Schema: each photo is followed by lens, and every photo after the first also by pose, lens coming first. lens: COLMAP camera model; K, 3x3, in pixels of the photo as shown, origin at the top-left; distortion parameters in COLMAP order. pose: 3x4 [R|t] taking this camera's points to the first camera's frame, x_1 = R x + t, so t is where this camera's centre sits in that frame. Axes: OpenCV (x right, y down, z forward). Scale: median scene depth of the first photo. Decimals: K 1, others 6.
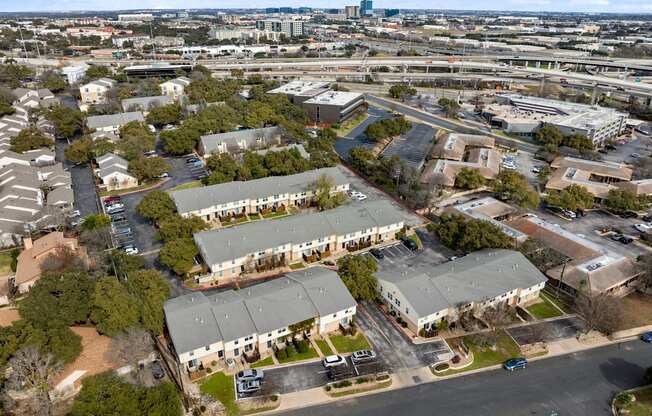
lens RADIAL K [[476.4, 0, 322.7], [0, 476.4, 207.5], [0, 0, 1]] dist [-0.044610, 0.003838]
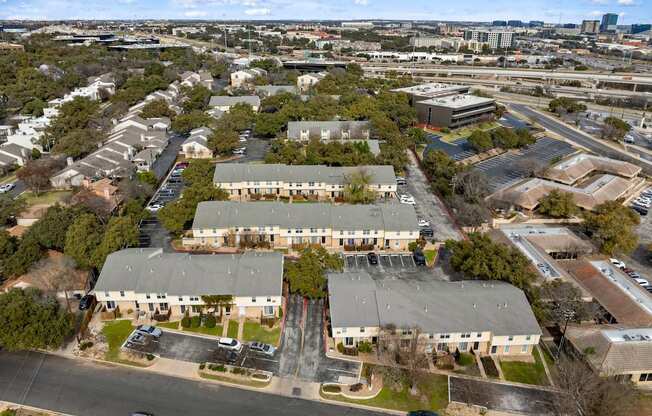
lens RADIAL K [[476.4, 0, 322.7], [0, 476.4, 207.5], [0, 0, 1]] dist [-0.044610, 0.003838]
pose [[0.892543, 0.170348, -0.417551, 0.333294], [-0.181517, 0.983300, 0.013152, 0.007150], [0.412818, 0.064054, 0.908559, 0.128324]]
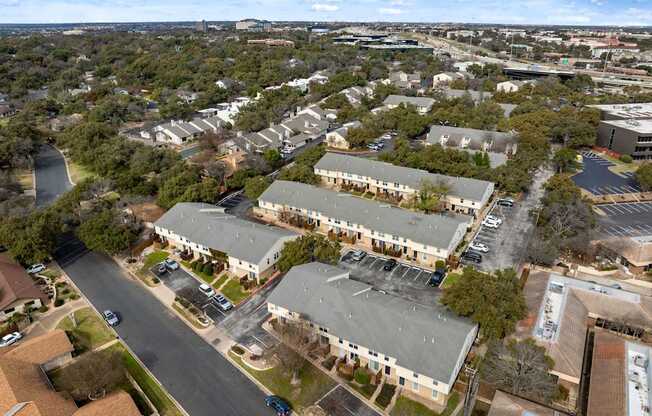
lens RADIAL K [[476.4, 0, 322.7], [0, 476.4, 207.5], [0, 0, 1]] dist [-0.044610, 0.003838]
pose [[0.479197, 0.318576, -0.817851, 0.630717], [-0.343920, 0.925443, 0.158977, -0.082221], [0.807521, 0.205094, 0.553034, 0.348265]]
